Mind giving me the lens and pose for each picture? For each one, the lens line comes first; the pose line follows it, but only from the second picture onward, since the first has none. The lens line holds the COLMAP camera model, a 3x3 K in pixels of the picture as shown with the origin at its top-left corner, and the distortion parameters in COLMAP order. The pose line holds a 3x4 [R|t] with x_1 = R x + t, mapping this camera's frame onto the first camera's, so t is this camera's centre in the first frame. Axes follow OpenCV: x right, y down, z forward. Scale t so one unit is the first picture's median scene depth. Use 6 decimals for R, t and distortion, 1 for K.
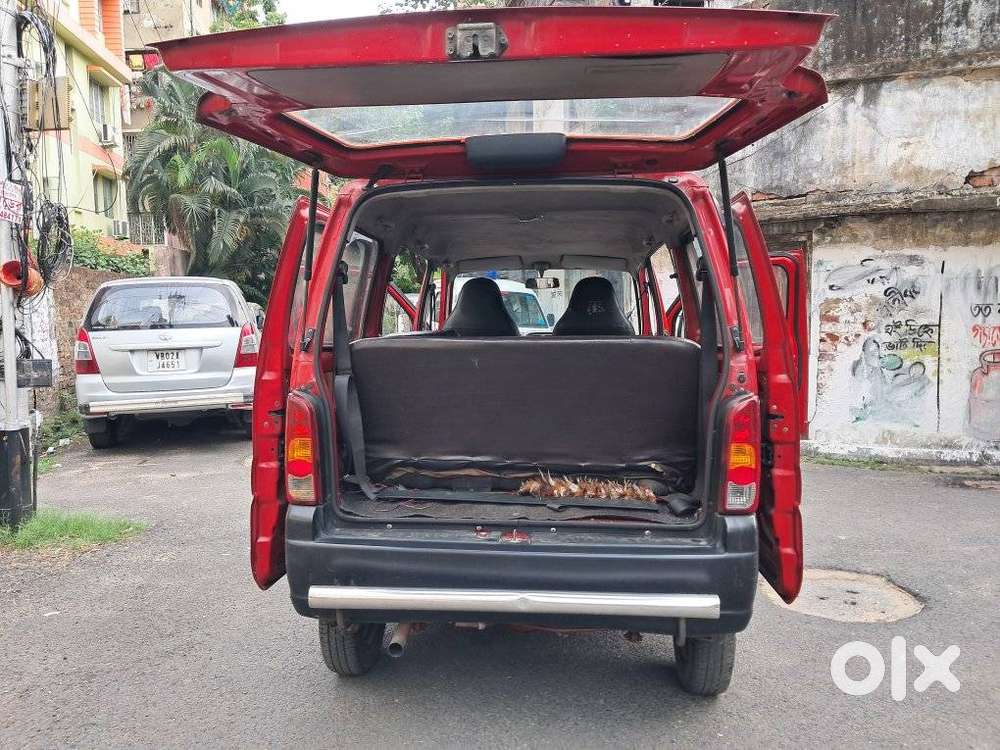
lens RADIAL K [[711.7, 0, 476.7], [0, 711.7, 375.7], [0, 0, 1]] dist [-0.005518, -0.003011]
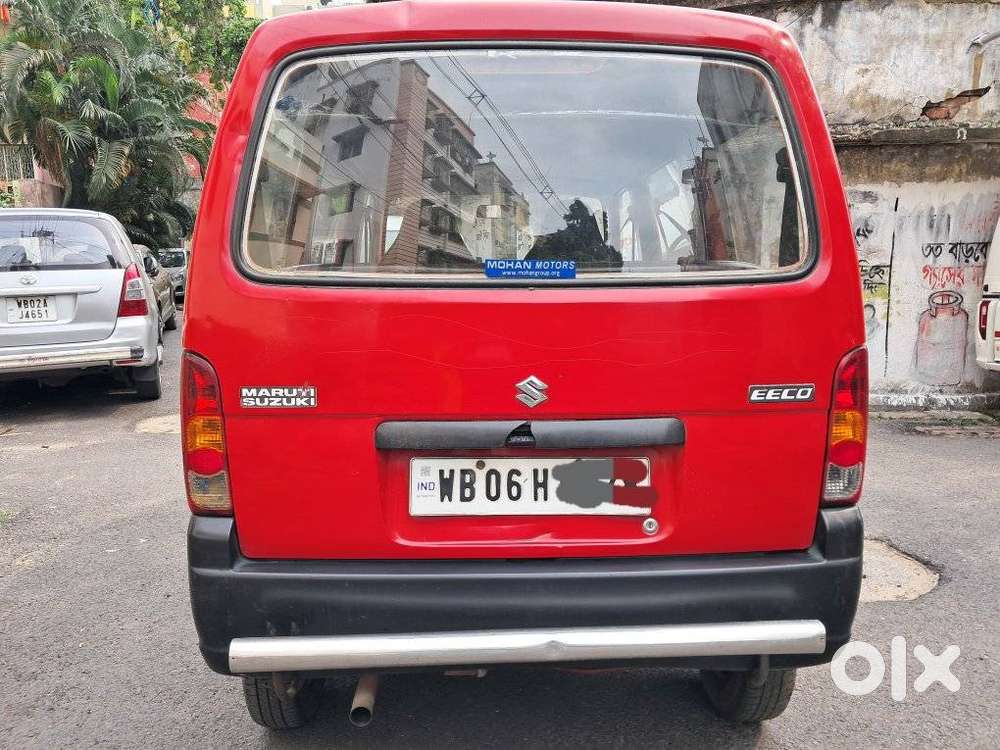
lens RADIAL K [[711.7, 0, 476.7], [0, 711.7, 375.7], [0, 0, 1]] dist [-0.005518, -0.003011]
pose [[0.991617, -0.019582, 0.127723, -0.028752], [0.010470, 0.997377, 0.071623, 0.002393], [-0.128790, -0.069685, 0.989220, 0.111983]]
